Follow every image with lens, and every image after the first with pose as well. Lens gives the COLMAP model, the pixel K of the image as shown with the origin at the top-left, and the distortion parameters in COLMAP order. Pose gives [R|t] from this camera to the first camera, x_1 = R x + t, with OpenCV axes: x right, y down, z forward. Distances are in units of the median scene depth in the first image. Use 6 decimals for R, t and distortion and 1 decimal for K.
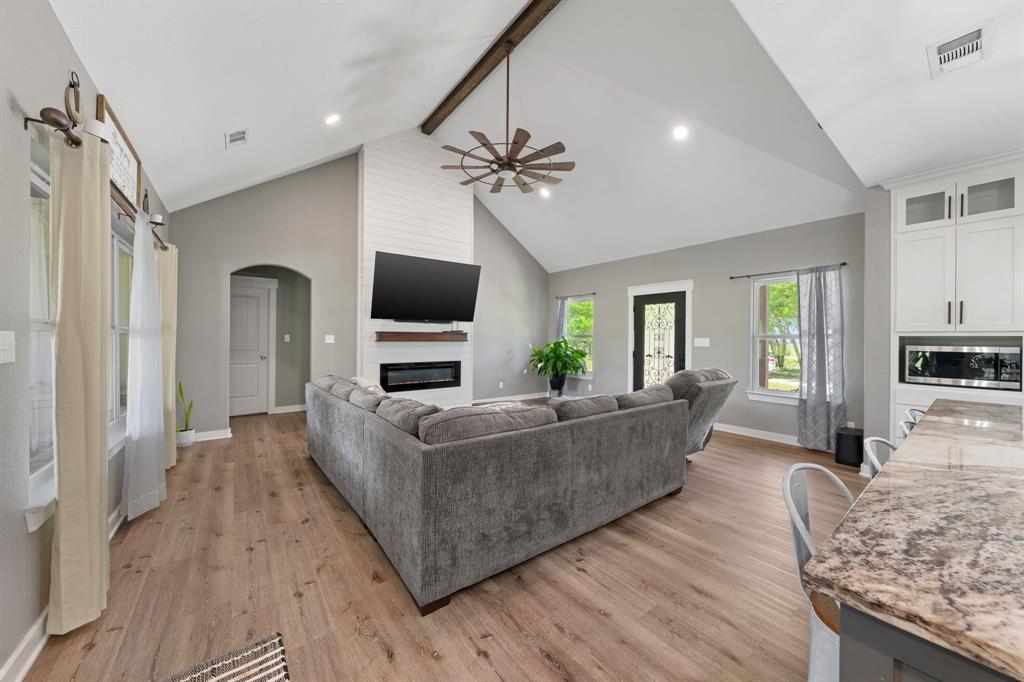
lens RADIAL K [[359.9, 0, 517.1], [0, 359.9, 336.6], [0, 0, 1]] dist [-0.003049, 0.000099]
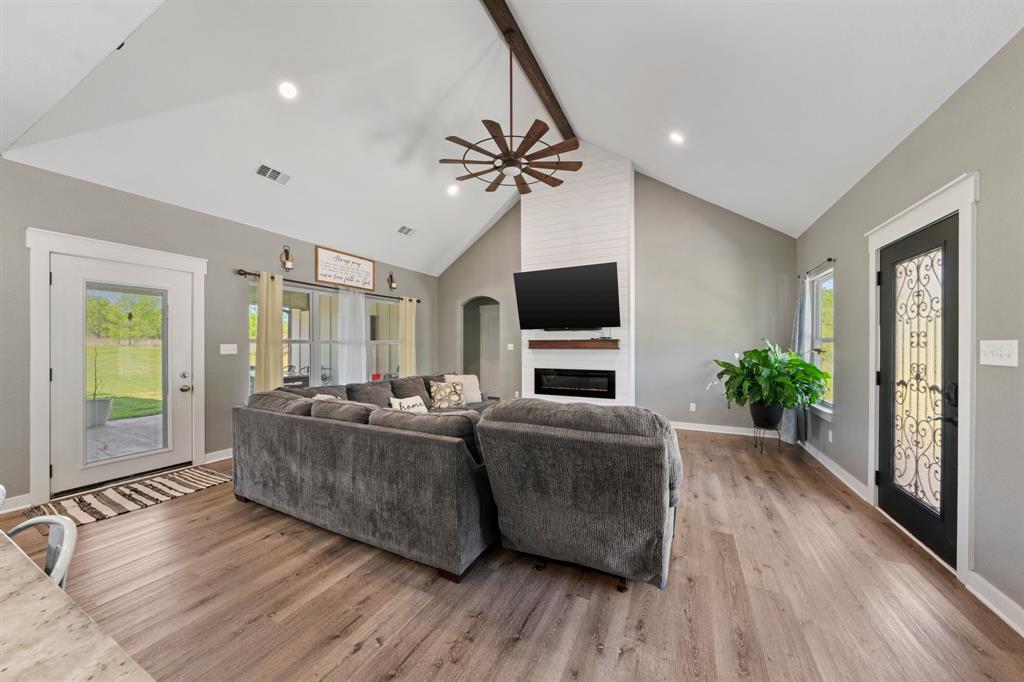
lens RADIAL K [[346.8, 0, 516.0], [0, 346.8, 343.4], [0, 0, 1]] dist [-0.004354, -0.000145]
pose [[0.444757, -0.013065, -0.895556, 0.699441], [0.008257, 0.999911, -0.010487, 0.008488], [0.895613, -0.002730, 0.444826, 0.540210]]
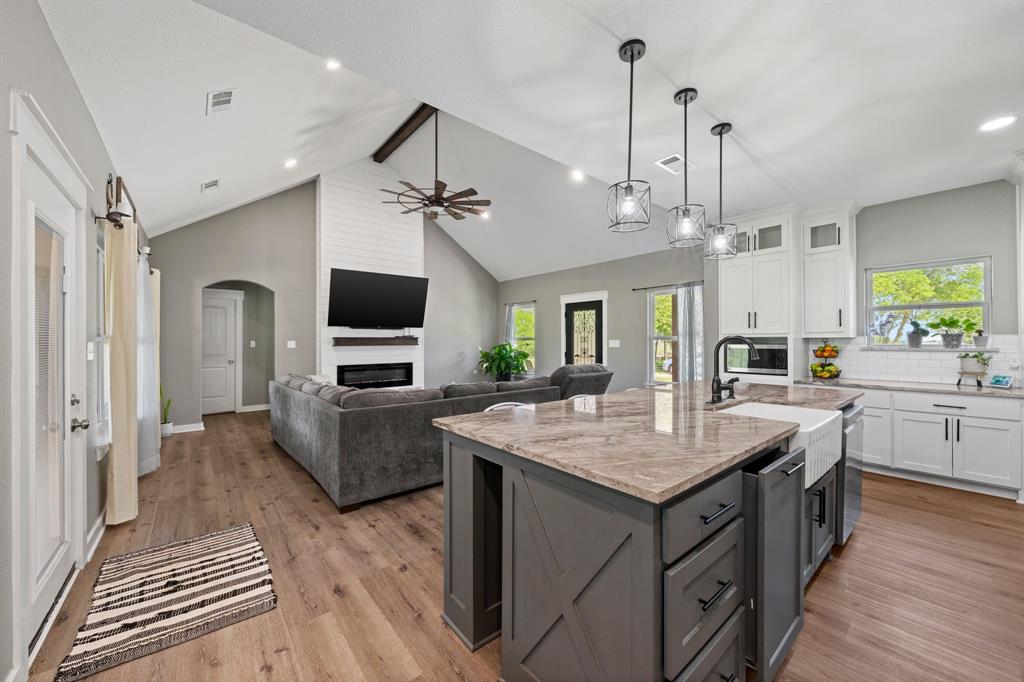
lens RADIAL K [[380.7, 0, 521.6], [0, 380.7, 338.0], [0, 0, 1]] dist [-0.003763, 0.000167]
pose [[0.998824, -0.010643, 0.047296, 0.174761], [0.010822, 0.999935, -0.003545, -0.001384], [-0.047255, 0.004053, 0.998875, -0.276201]]
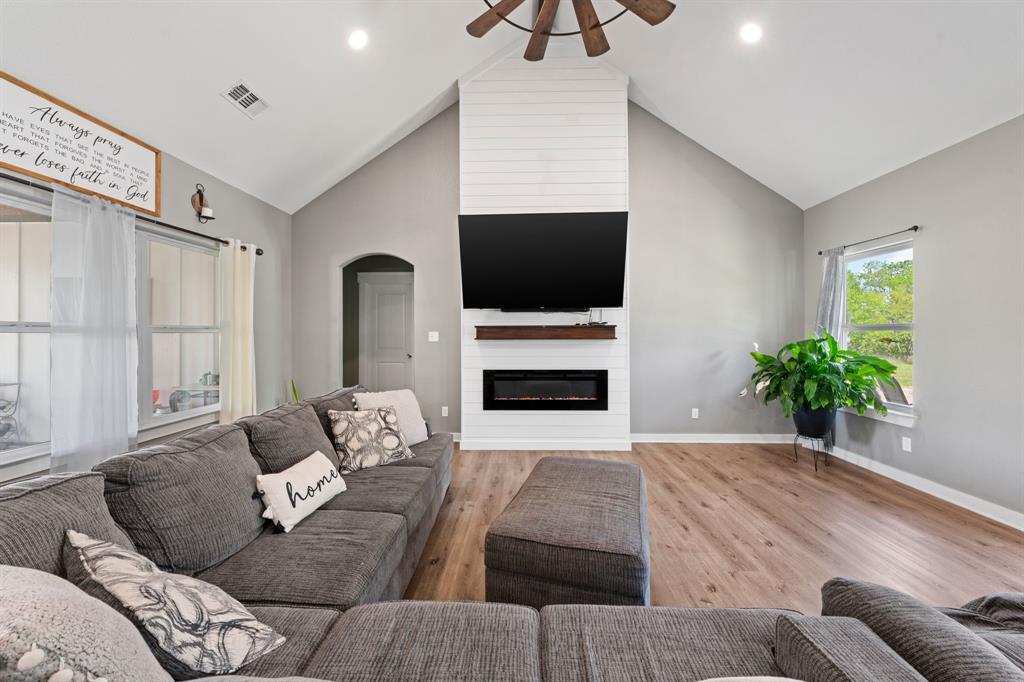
lens RADIAL K [[380.7, 0, 515.4], [0, 380.7, 332.3], [0, 0, 1]] dist [-0.003763, 0.000167]
pose [[0.776399, -0.011433, -0.630138, 0.191438], [0.010935, 0.999929, -0.004668, 0.003571], [0.630147, -0.003266, 0.776469, 0.521810]]
